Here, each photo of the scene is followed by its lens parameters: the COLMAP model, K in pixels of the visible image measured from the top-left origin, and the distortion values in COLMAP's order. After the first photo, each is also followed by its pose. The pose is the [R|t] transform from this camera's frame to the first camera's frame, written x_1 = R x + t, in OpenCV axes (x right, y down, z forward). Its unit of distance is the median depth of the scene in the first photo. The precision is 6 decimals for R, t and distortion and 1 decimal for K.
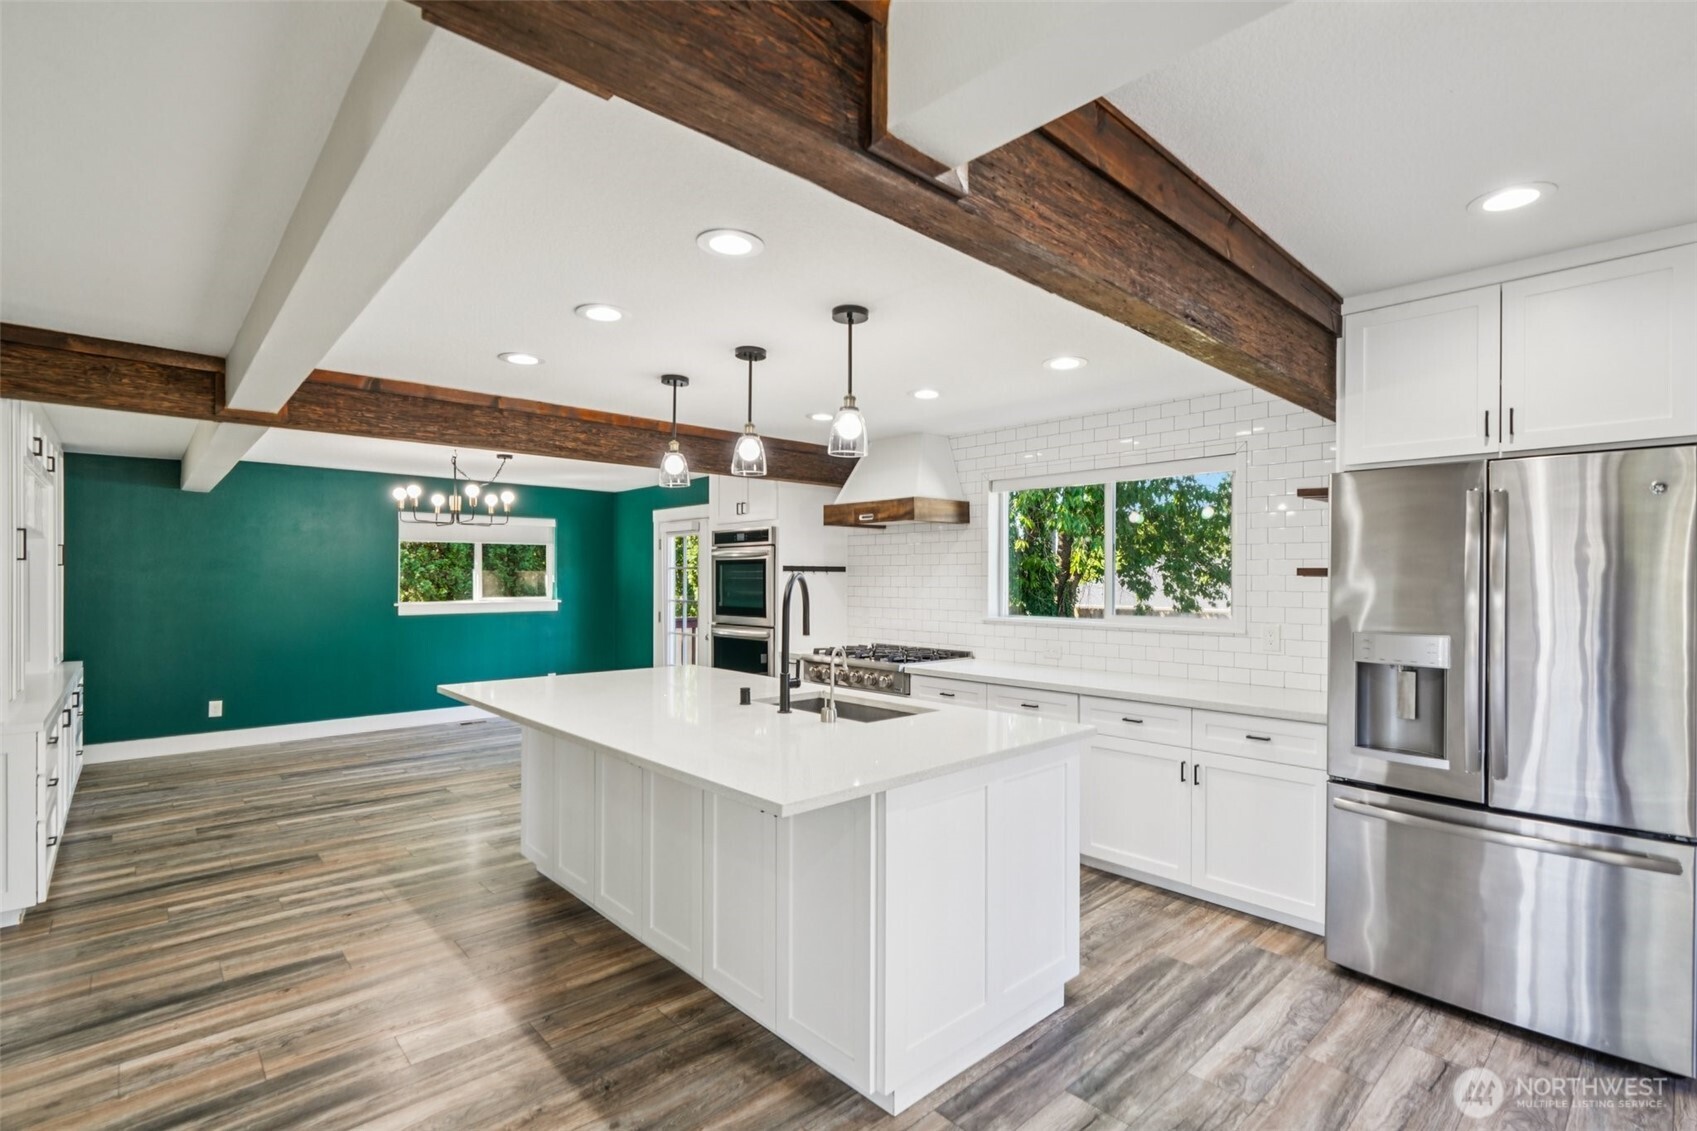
lens RADIAL K [[785.4, 0, 850.7], [0, 785.4, 581.0], [0, 0, 1]] dist [-0.011309, 0.002169]
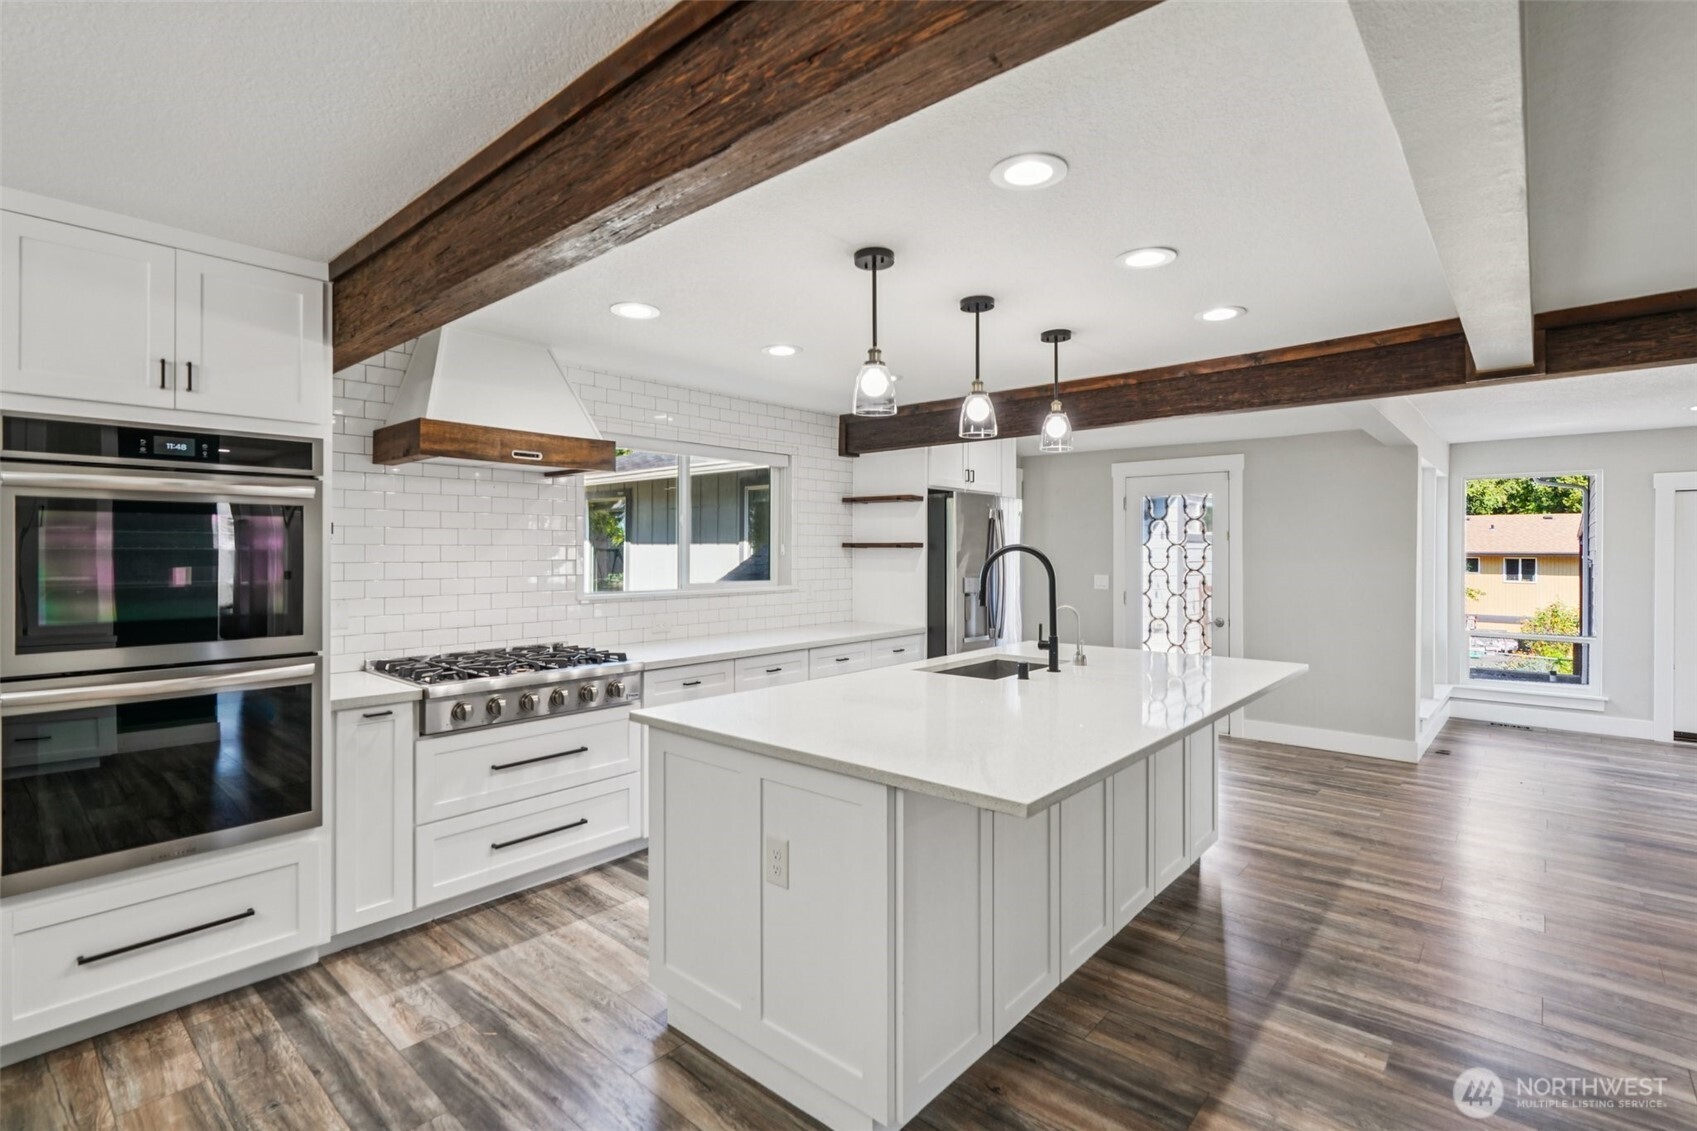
lens RADIAL K [[785.4, 0, 851.5], [0, 785.4, 554.5], [0, 0, 1]] dist [-0.011309, 0.002169]
pose [[-0.100249, -0.013359, 0.994873, -1.058352], [-0.007900, 0.999889, 0.012630, -0.014210], [-0.994931, -0.006594, -0.100343, 1.279009]]
